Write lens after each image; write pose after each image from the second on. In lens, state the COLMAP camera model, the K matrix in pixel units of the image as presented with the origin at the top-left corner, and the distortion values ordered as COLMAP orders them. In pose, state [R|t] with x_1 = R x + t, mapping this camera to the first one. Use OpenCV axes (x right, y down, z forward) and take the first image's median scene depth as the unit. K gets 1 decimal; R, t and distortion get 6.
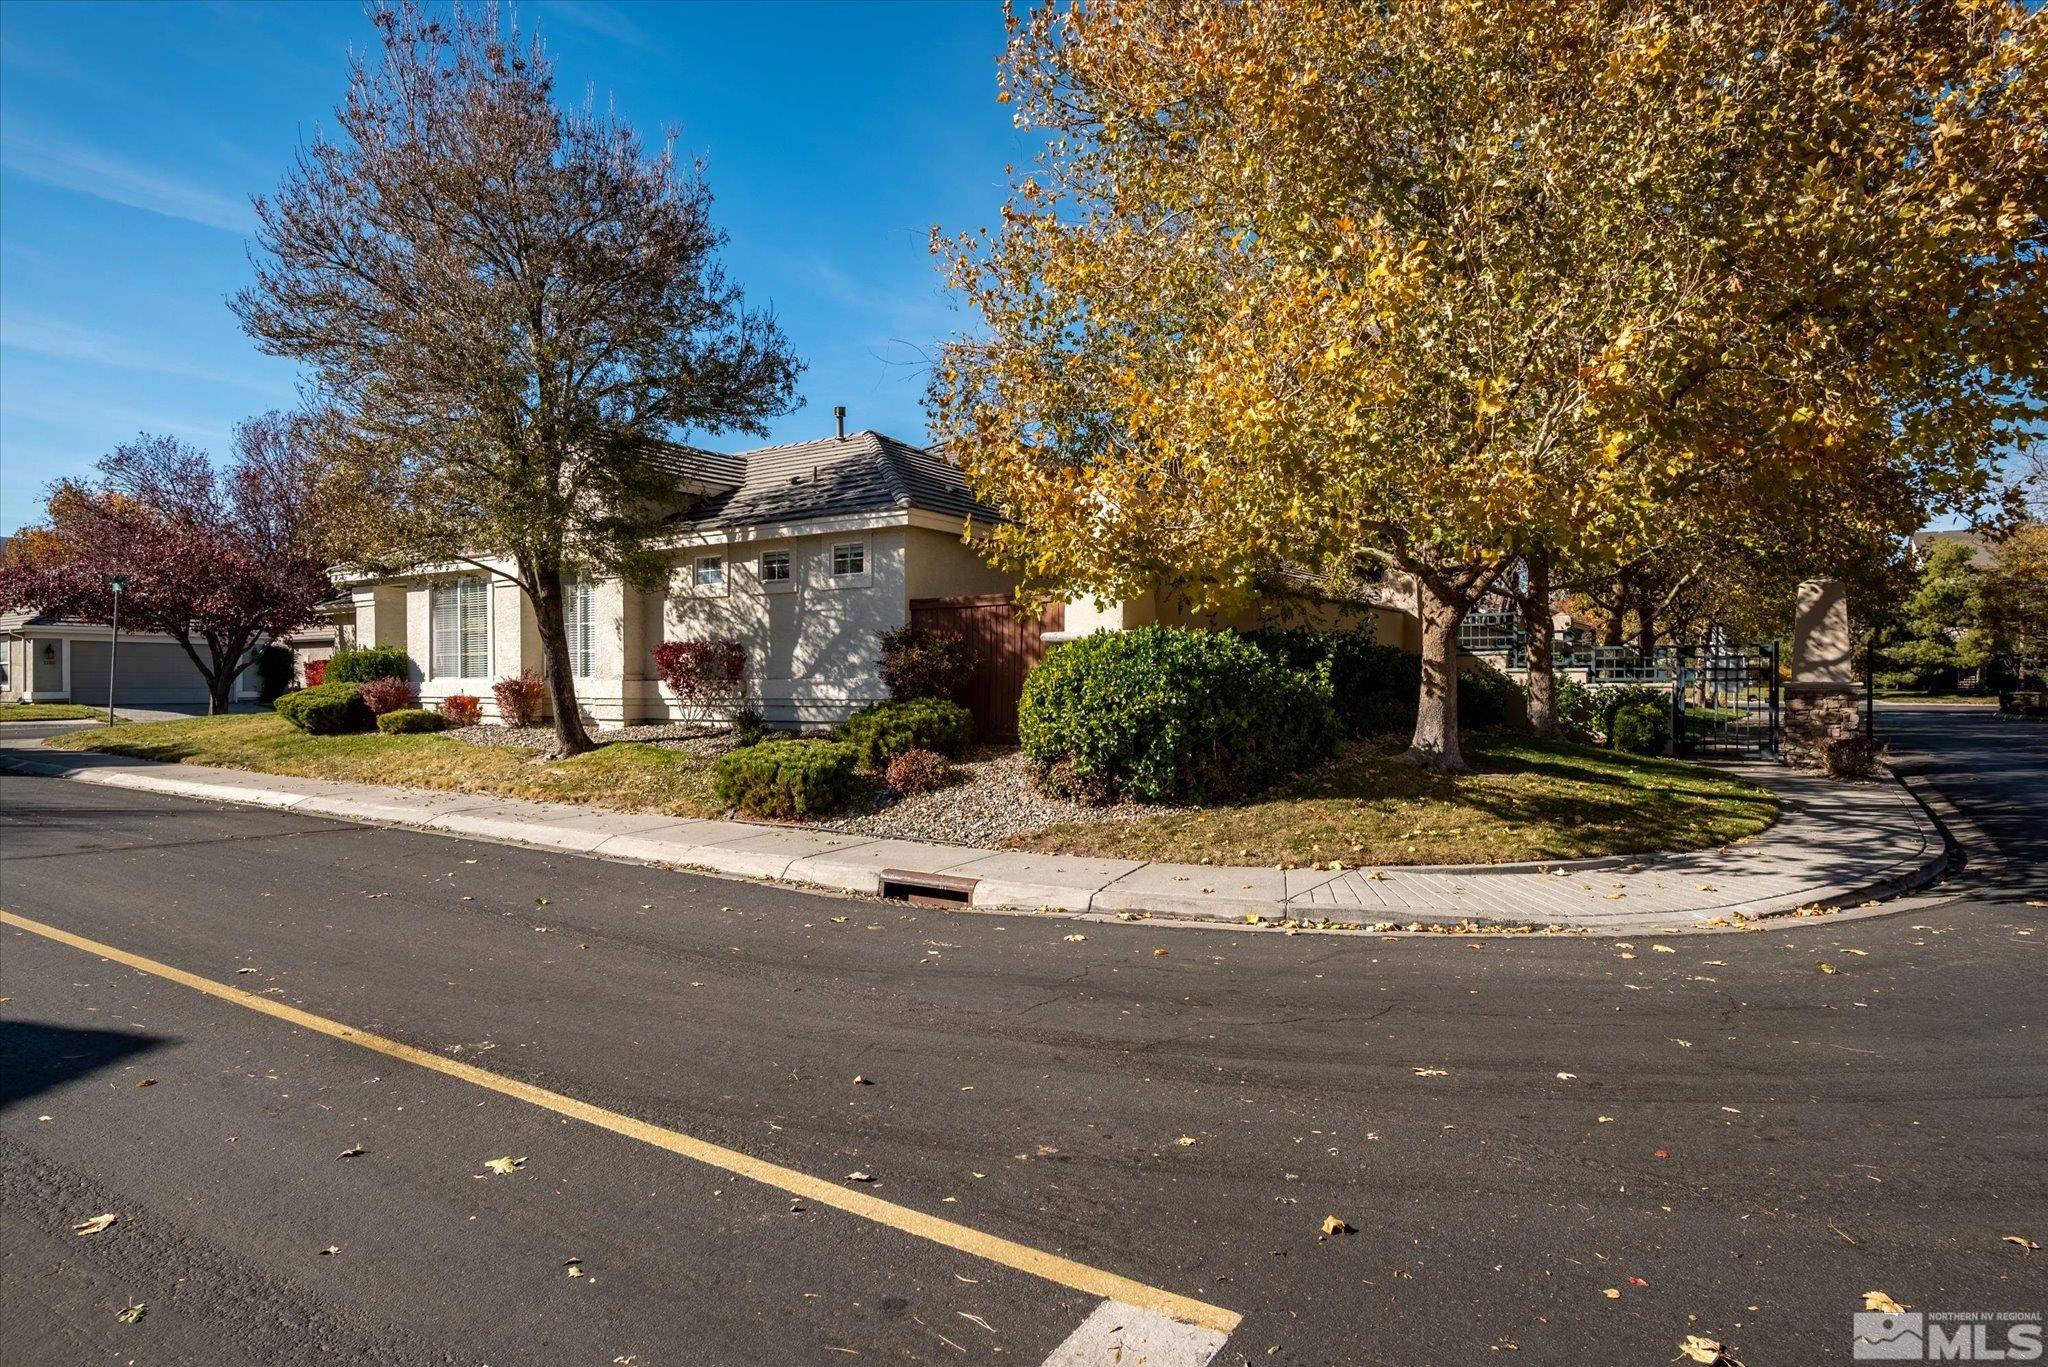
lens RADIAL K [[934.8, 0, 1024.0], [0, 934.8, 683.5], [0, 0, 1]] dist [-0.011788, 0.000321]
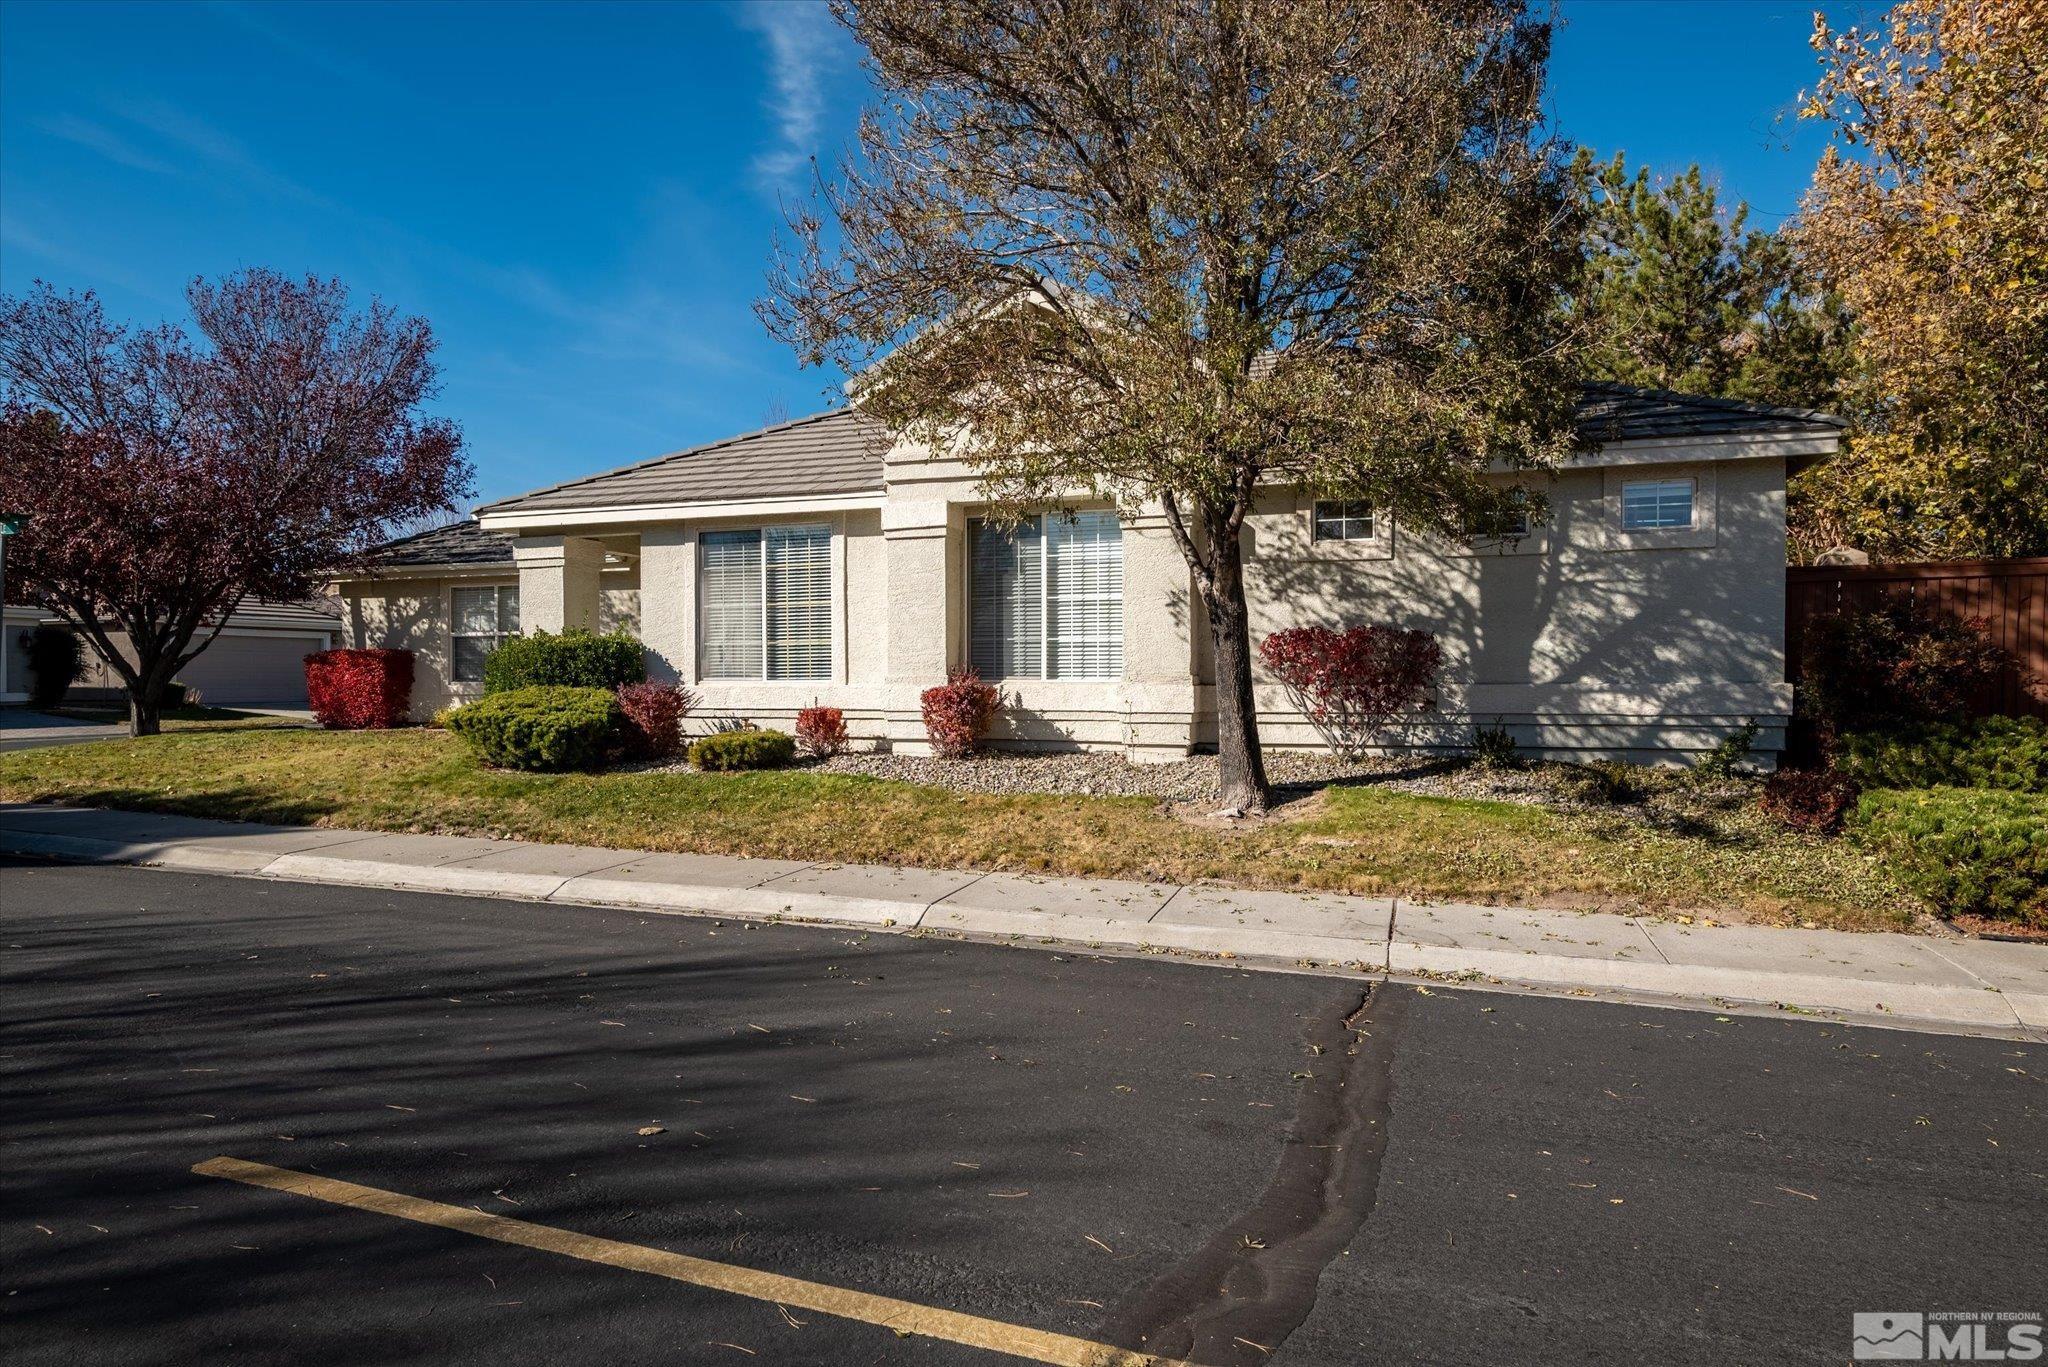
lens RADIAL K [[934.8, 0, 1024.0], [0, 934.8, 683.5], [0, 0, 1]] dist [-0.011788, 0.000321]
pose [[0.980675, 0.000632, 0.195644, -0.711635], [-0.000943, 0.999998, 0.001493, -0.005742], [-0.195643, -0.001648, 0.980674, 0.407047]]
